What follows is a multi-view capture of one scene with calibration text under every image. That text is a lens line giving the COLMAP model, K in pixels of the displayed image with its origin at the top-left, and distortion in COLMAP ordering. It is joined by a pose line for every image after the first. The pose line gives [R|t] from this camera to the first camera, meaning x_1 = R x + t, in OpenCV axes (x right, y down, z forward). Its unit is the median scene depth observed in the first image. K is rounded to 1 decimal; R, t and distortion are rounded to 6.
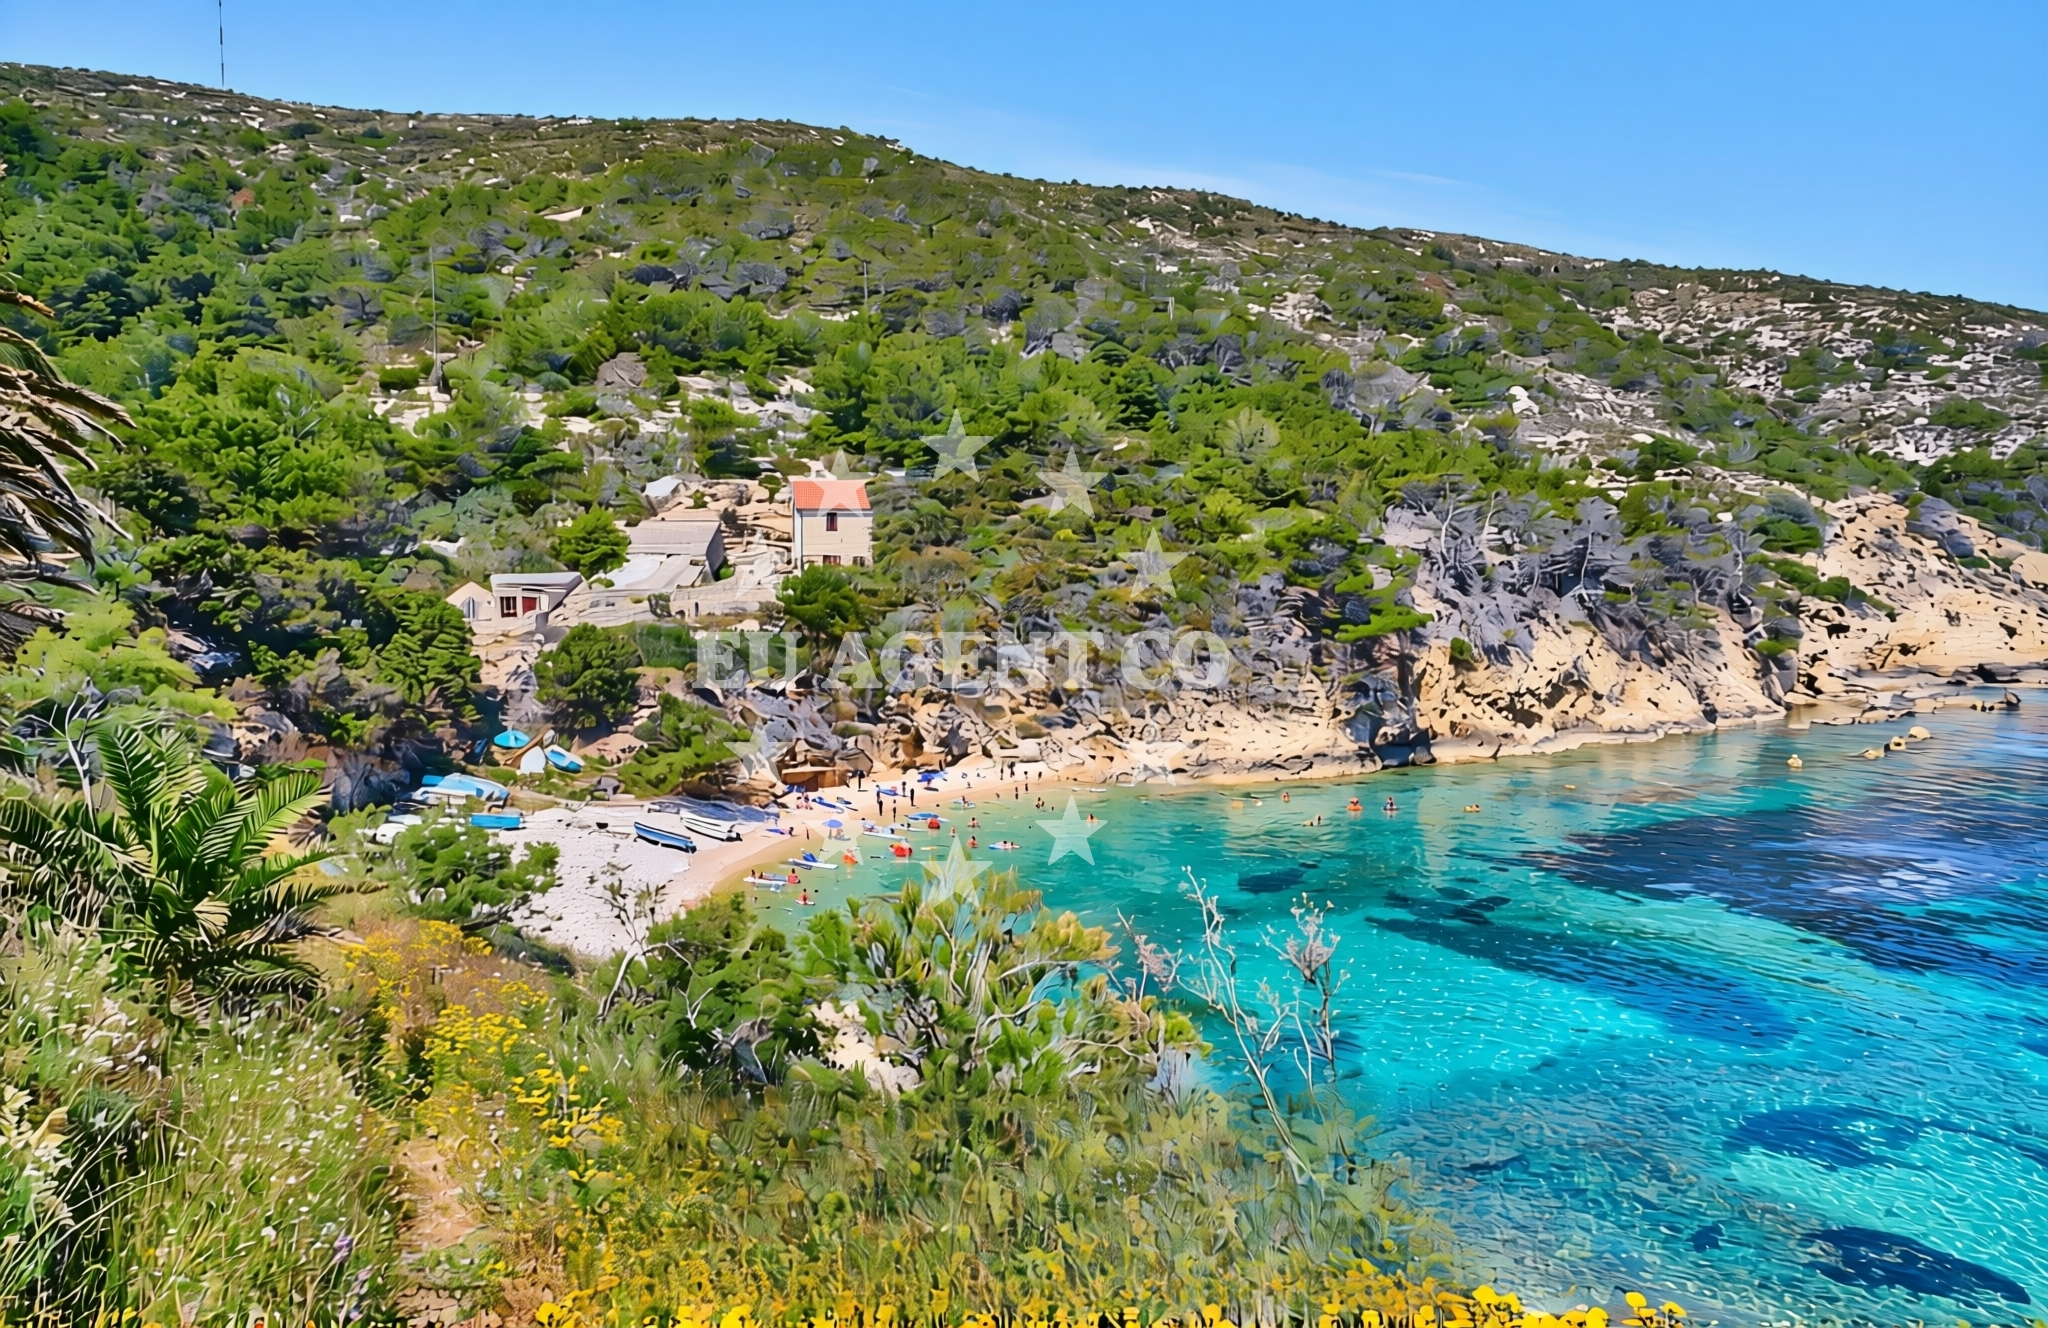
lens RADIAL K [[1311.1, 0, 1030.0], [0, 1311.1, 664.1], [0, 0, 1]] dist [-0.022431, 0.004495]
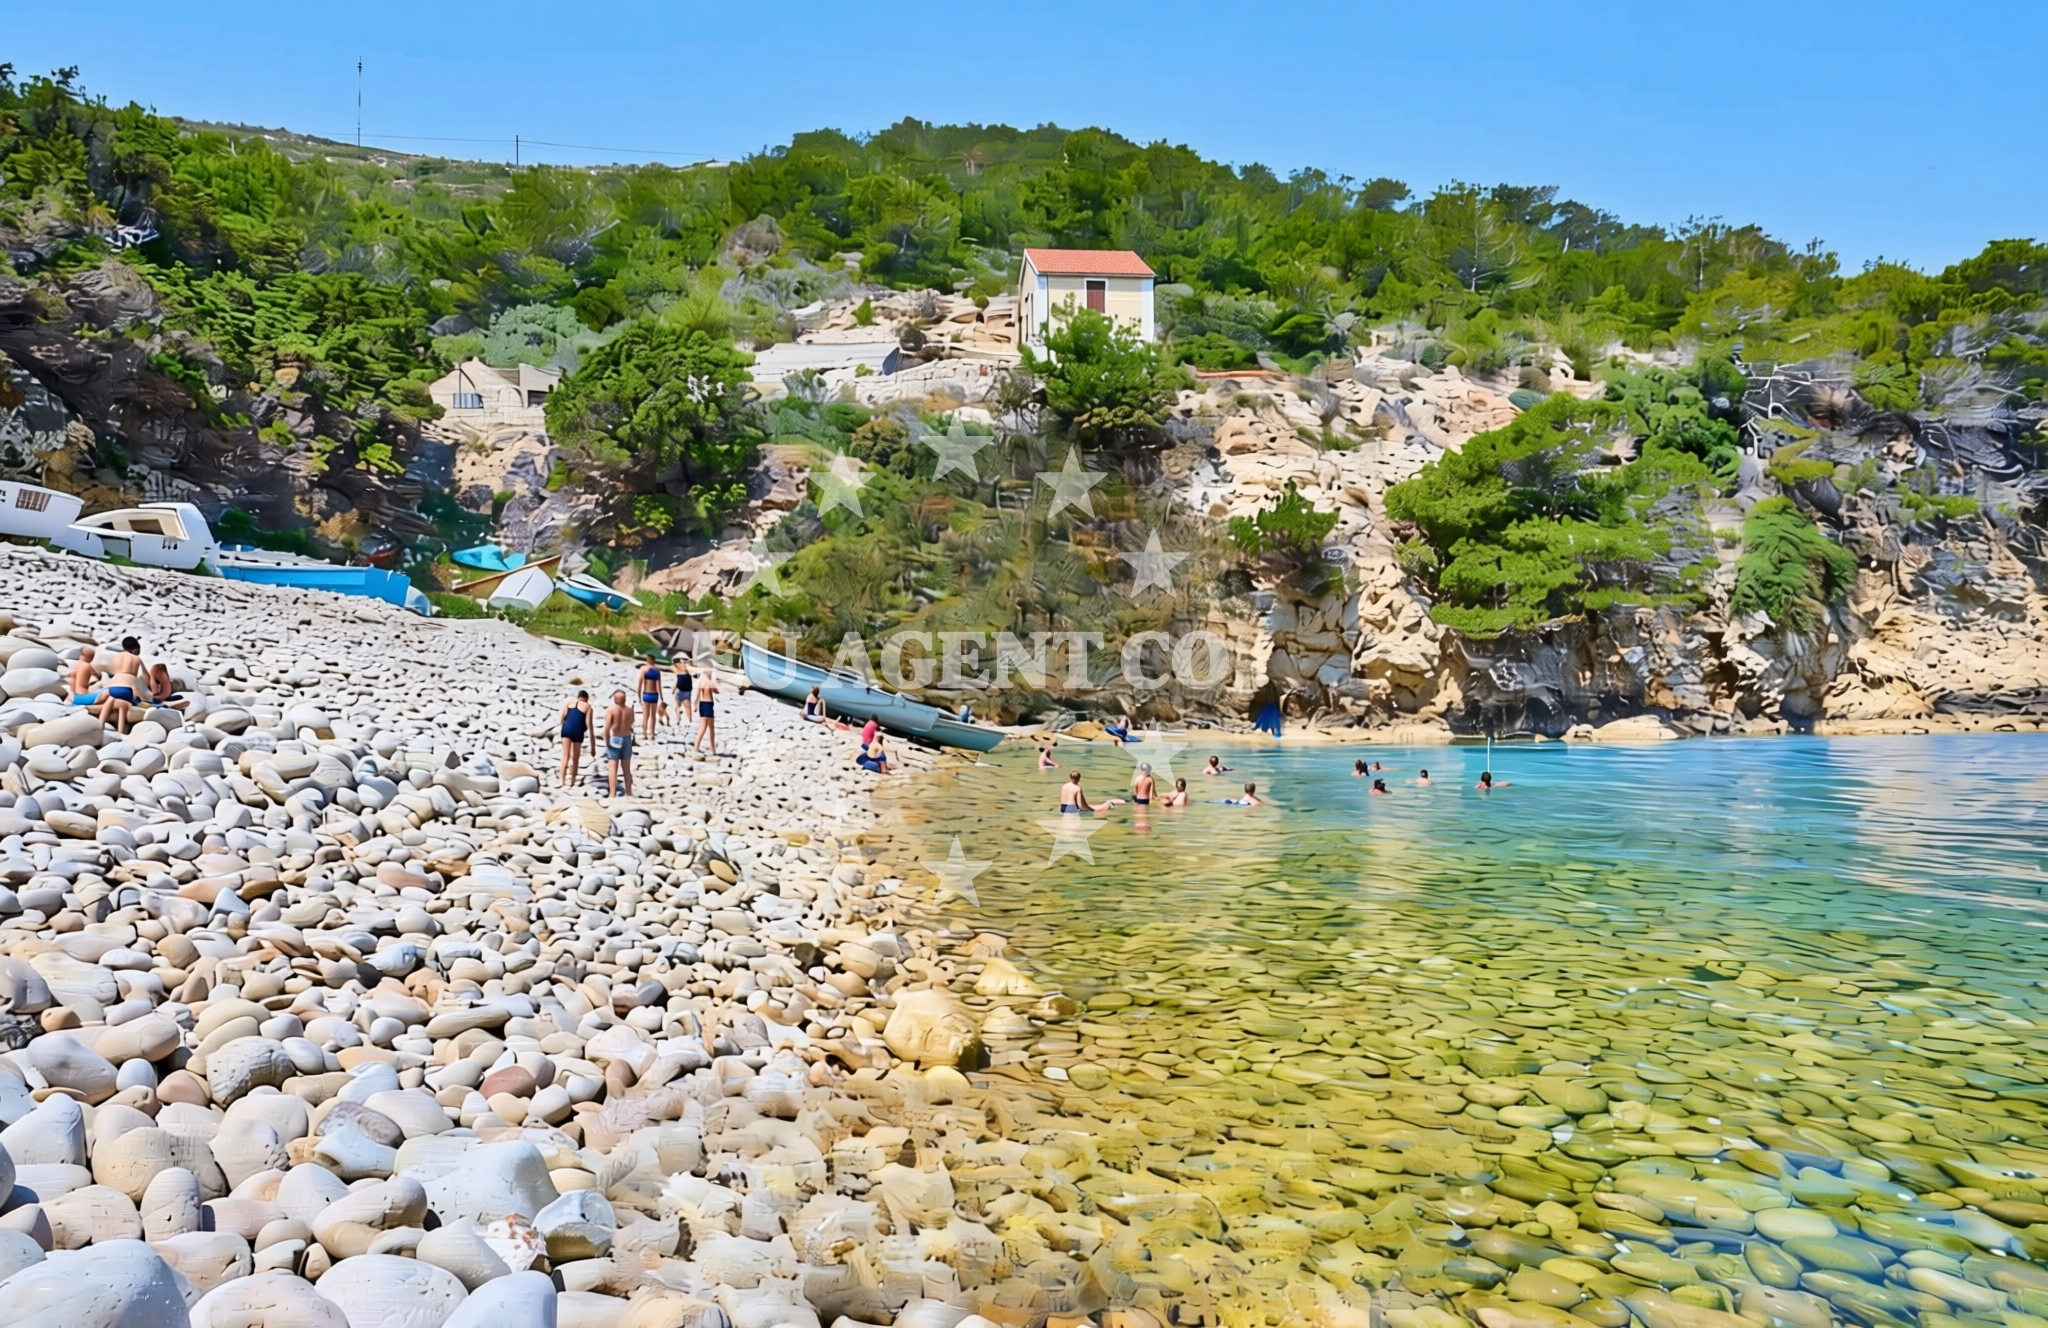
lens RADIAL K [[1311.1, 0, 982.3], [0, 1311.1, 636.7], [0, 0, 1]] dist [-0.022431, 0.004495]
pose [[0.991740, -0.006871, -0.128077, -0.115340], [-0.008303, 0.993030, -0.117572, 0.095898], [0.127992, 0.117664, 0.984771, 0.397918]]
